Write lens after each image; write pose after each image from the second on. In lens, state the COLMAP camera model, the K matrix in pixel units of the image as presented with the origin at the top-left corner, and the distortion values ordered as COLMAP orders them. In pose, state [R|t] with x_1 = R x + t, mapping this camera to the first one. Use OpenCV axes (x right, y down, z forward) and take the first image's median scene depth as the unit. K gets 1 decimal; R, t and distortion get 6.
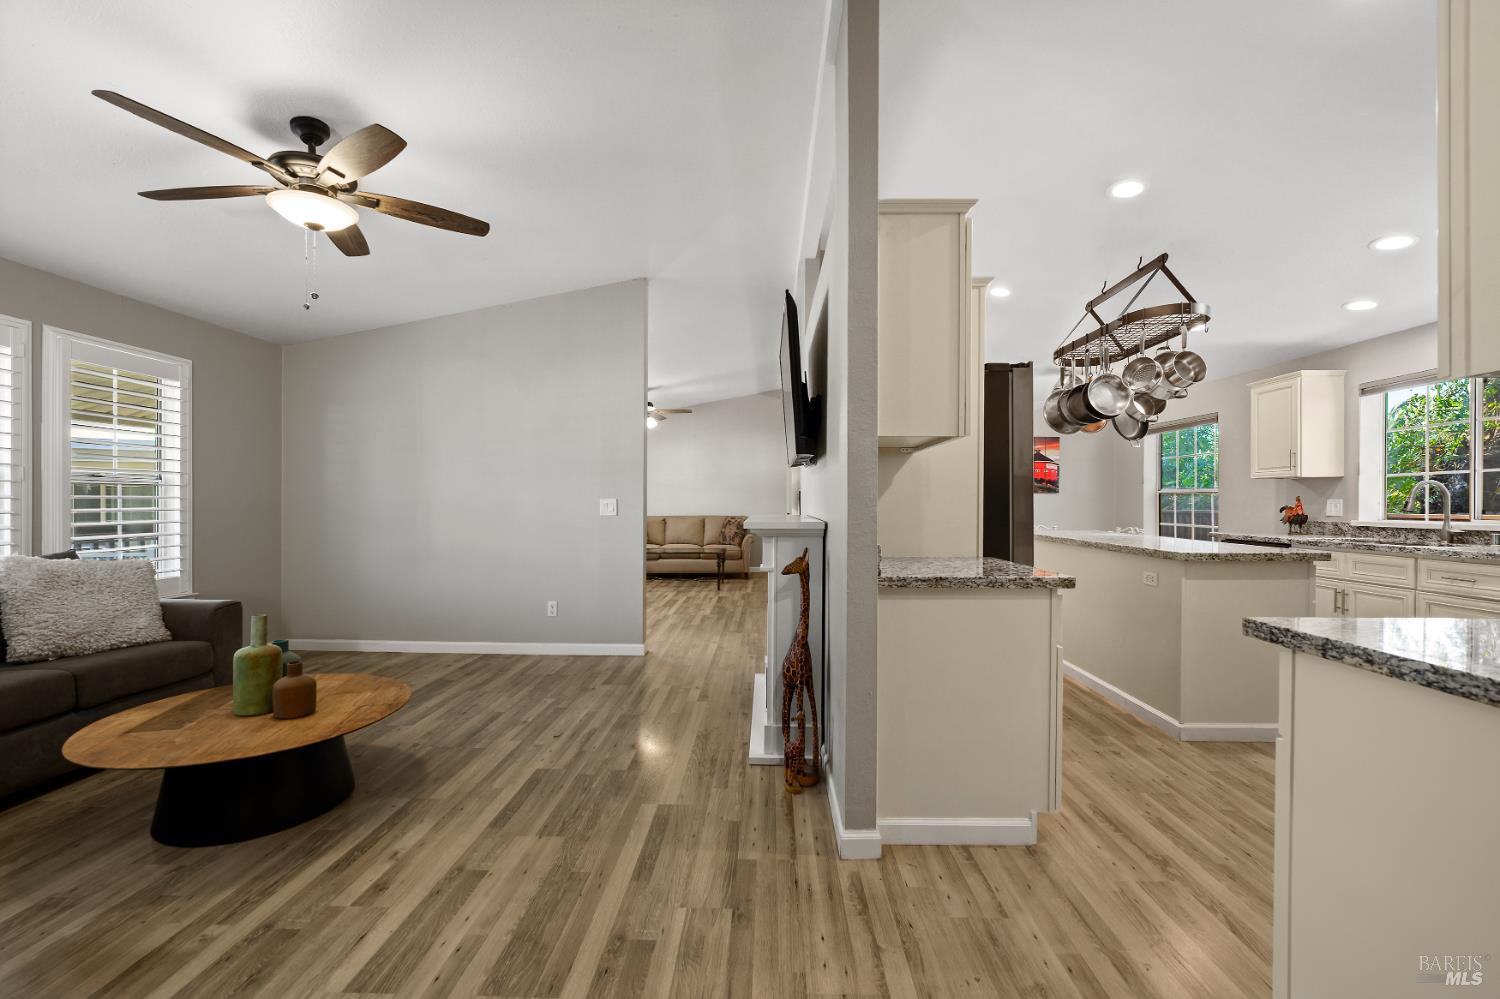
lens RADIAL K [[608.7, 0, 756.0], [0, 608.7, 509.5], [0, 0, 1]] dist [-0.006645, 0.000191]
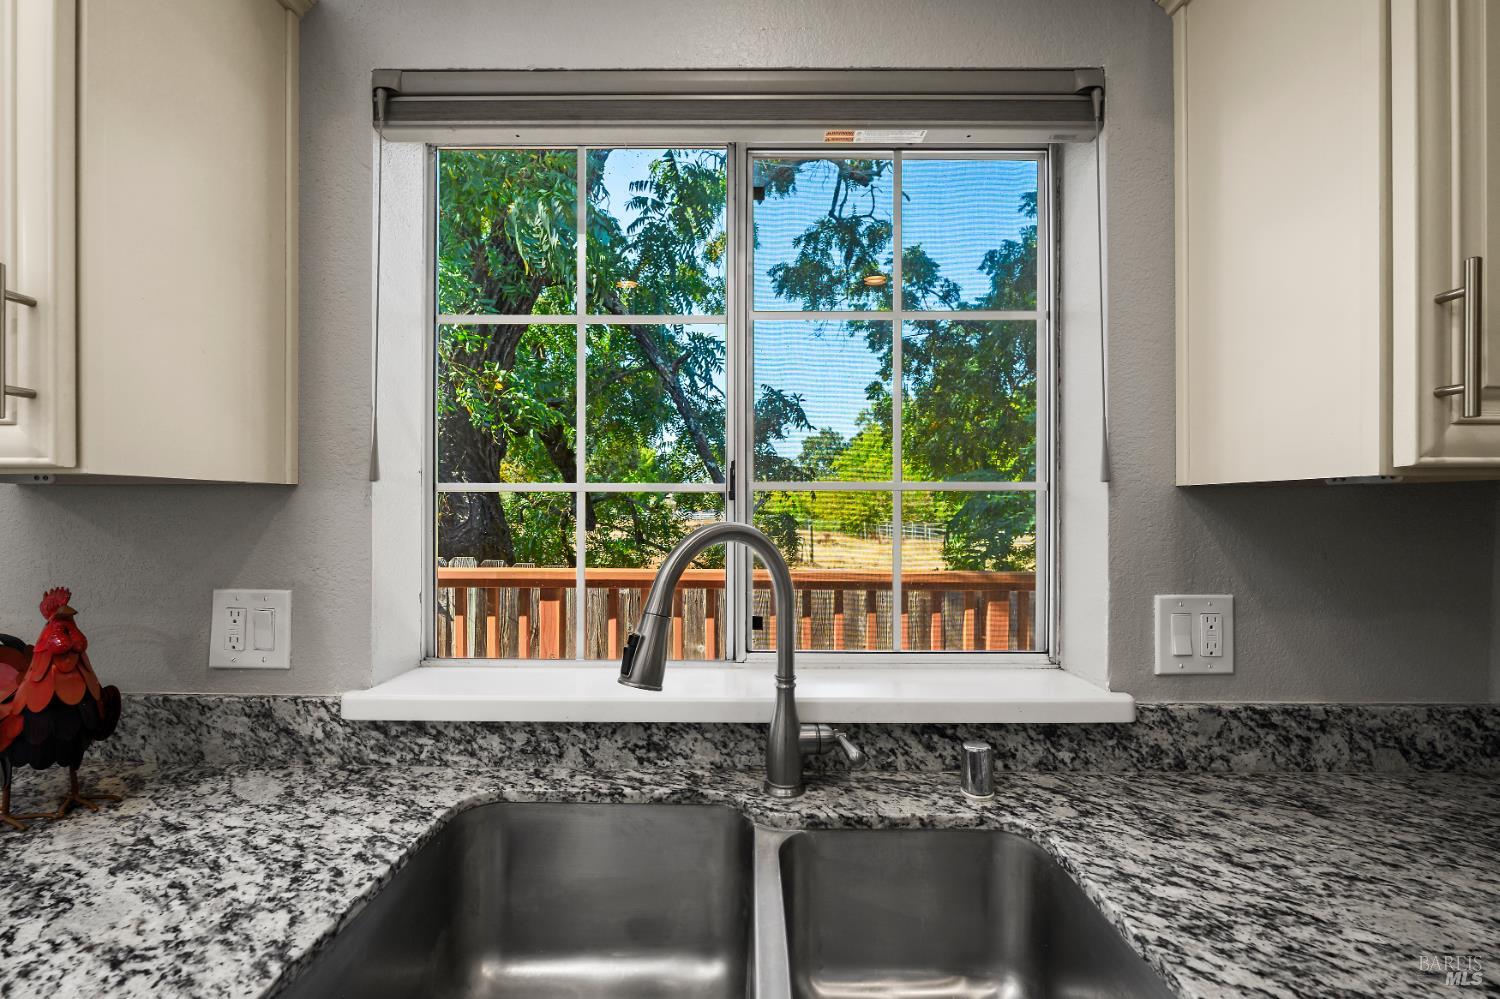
lens RADIAL K [[608.7, 0, 756.7], [0, 608.7, 504.5], [0, 0, 1]] dist [-0.006645, 0.000191]
pose [[-0.013025, 0.009280, 0.999872, 0.540459], [0.008074, 0.999925, -0.009175, -0.032016], [-0.999883, 0.007953, -0.013099, 0.602844]]
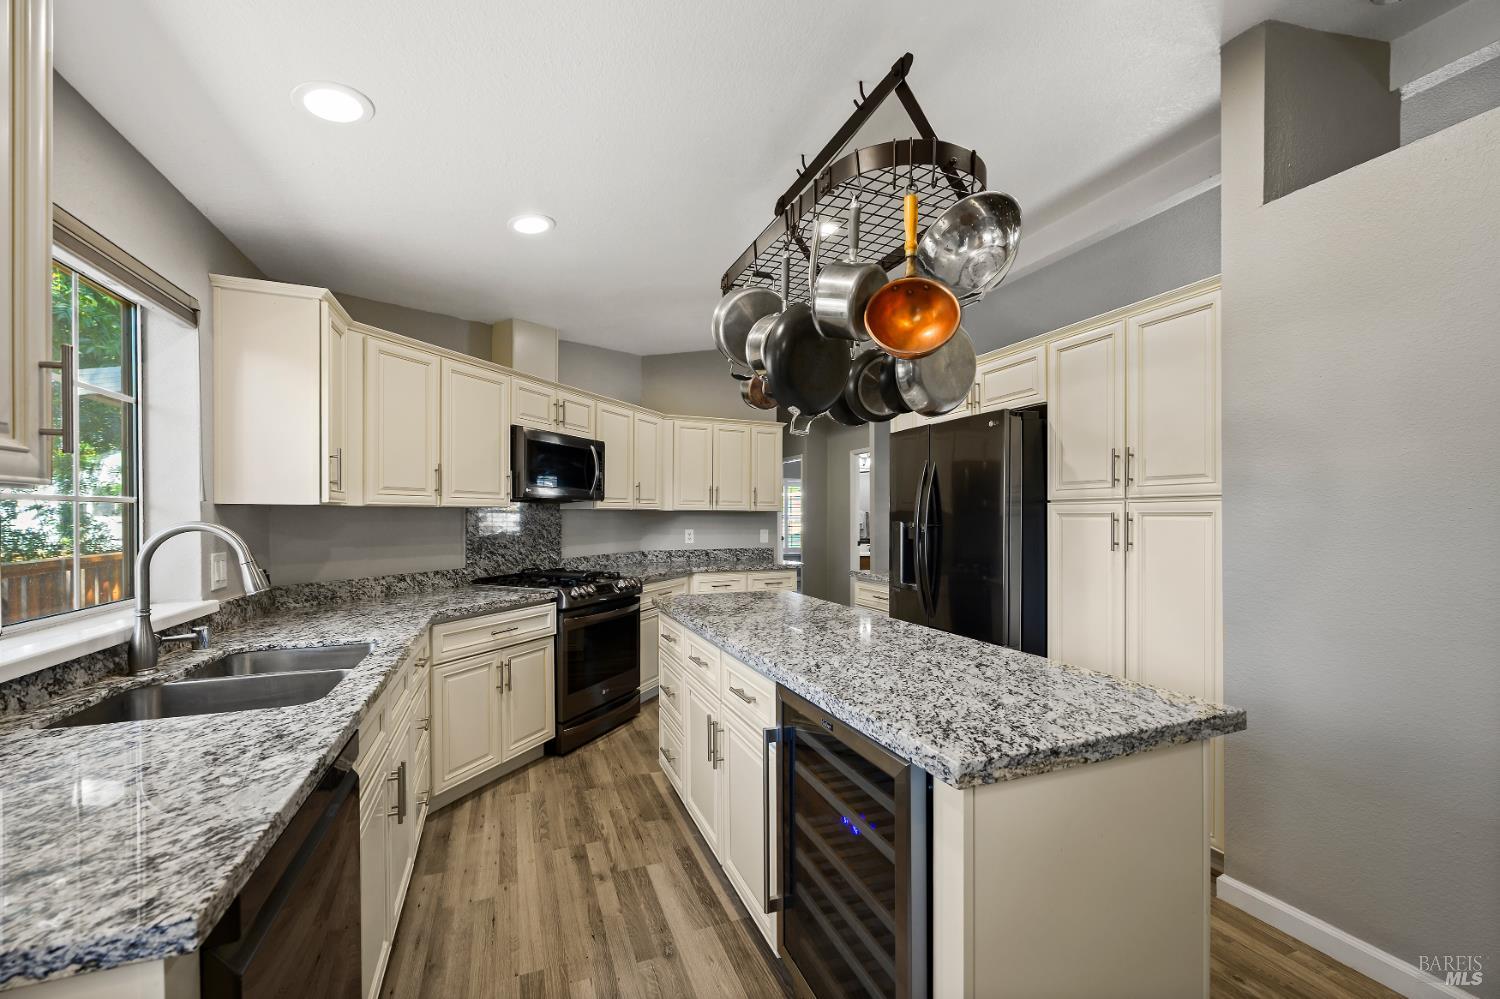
lens RADIAL K [[608.7, 0, 755.2], [0, 608.7, 515.5], [0, 0, 1]] dist [-0.006645, 0.000191]
pose [[-0.921986, -0.000727, -0.387223, 0.544398], [-0.004854, 0.999941, 0.009679, -0.034550], [0.387194, 0.010804, -0.921935, 0.813907]]
